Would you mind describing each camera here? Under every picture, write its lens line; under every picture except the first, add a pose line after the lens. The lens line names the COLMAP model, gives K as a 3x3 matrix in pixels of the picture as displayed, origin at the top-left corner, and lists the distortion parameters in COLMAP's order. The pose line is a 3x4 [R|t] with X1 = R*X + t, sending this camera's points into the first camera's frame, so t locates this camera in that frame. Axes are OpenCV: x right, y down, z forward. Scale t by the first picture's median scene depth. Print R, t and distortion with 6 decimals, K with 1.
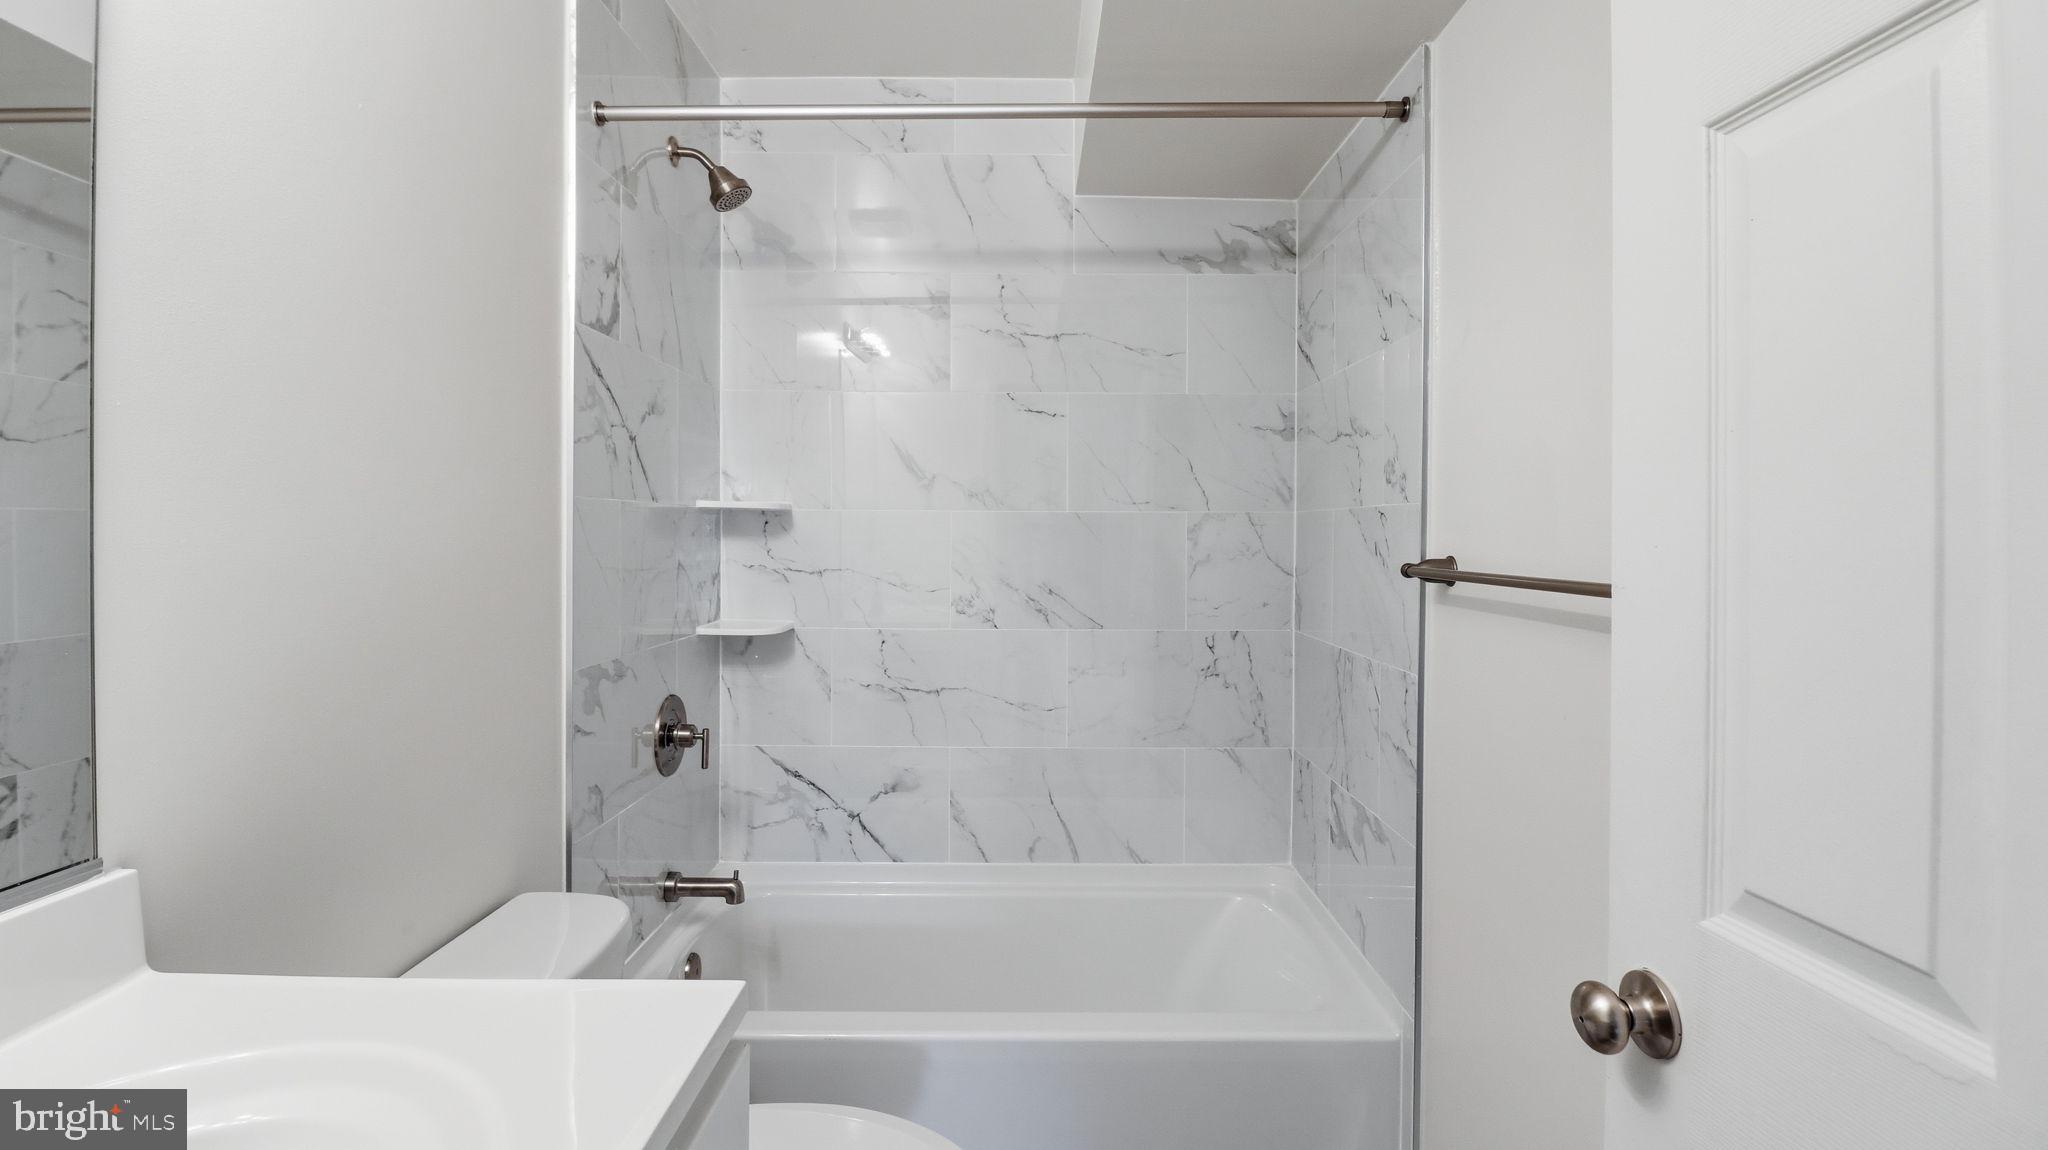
lens RADIAL K [[822.8, 0, 1017.6], [0, 822.8, 554.7], [0, 0, 1]] dist [-0.000352, -0.000020]
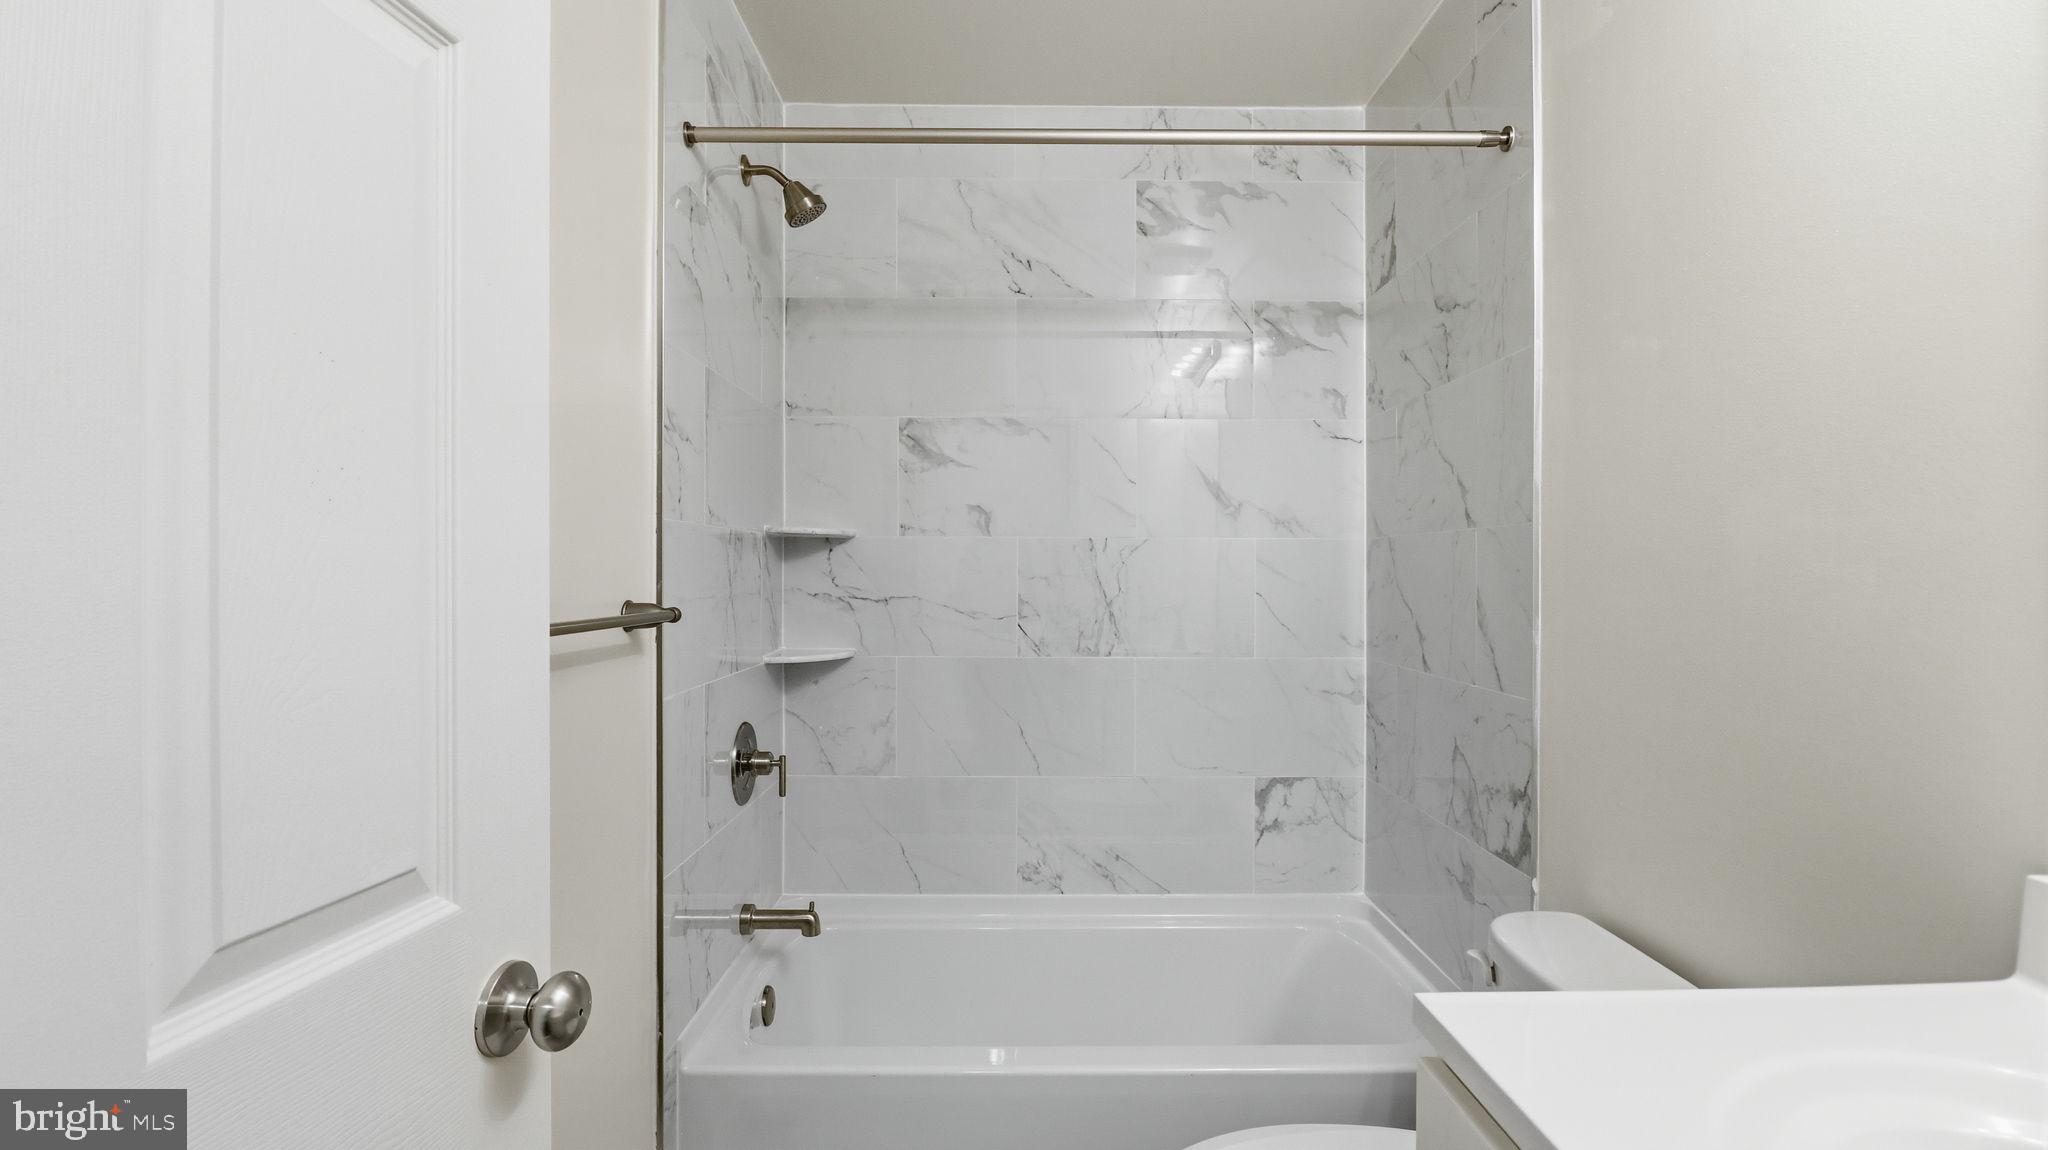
lens RADIAL K [[823.4, 0, 1024.0], [0, 823.4, 575.0], [0, 0, 1]] dist [0.029792, -0.000039]
pose [[0.999629, 0.005170, 0.026725, -0.118332], [-0.004974, 0.999960, -0.007381, -0.000059], [-0.026762, 0.007245, 0.999616, 0.000801]]
